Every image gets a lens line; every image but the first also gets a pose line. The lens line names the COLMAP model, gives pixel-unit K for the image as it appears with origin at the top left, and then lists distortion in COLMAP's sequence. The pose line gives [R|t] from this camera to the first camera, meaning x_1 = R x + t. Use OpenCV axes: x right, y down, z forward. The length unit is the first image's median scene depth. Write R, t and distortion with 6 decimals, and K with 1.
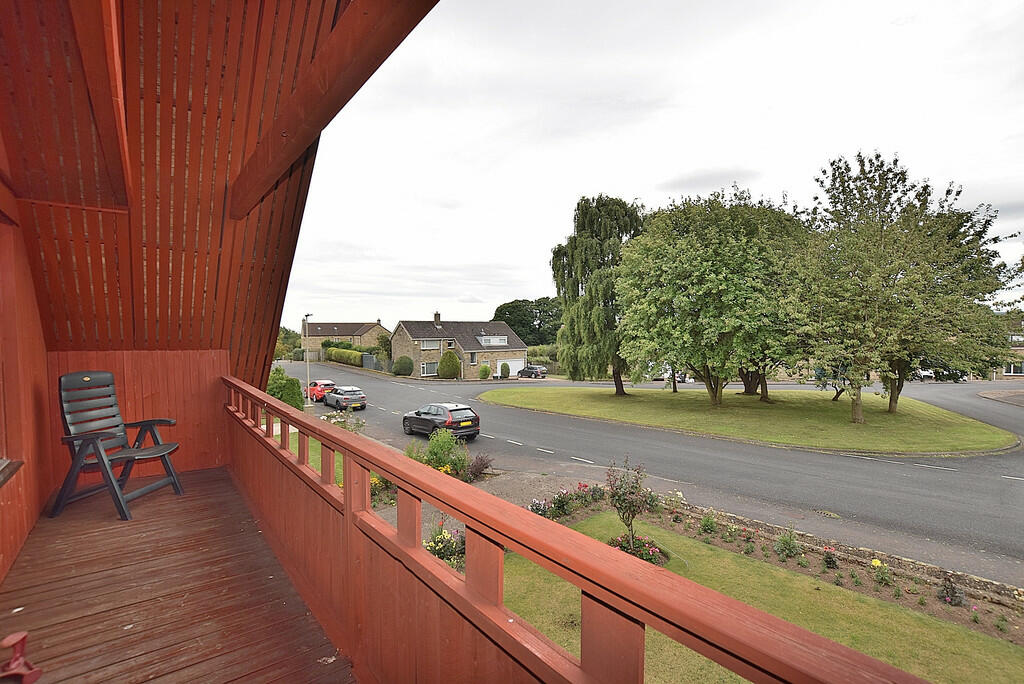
lens RADIAL K [[456.5, 0, 514.7], [0, 456.5, 344.3], [0, 0, 1]] dist [-0.036845, 0.005582]
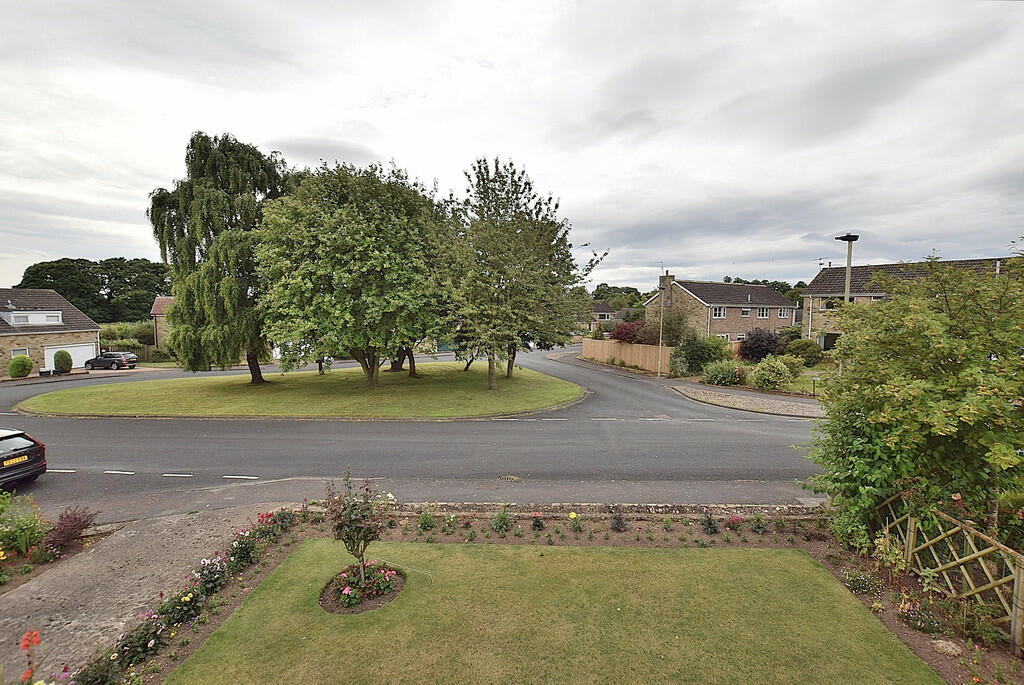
lens RADIAL K [[456.5, 0, 514.7], [0, 456.5, 344.8], [0, 0, 1]] dist [-0.036845, 0.005582]
pose [[0.693595, -0.043162, 0.719071, -0.051739], [0.001663, 0.998297, 0.058319, -0.011328], [-0.720363, -0.039254, 0.692485, 0.106755]]
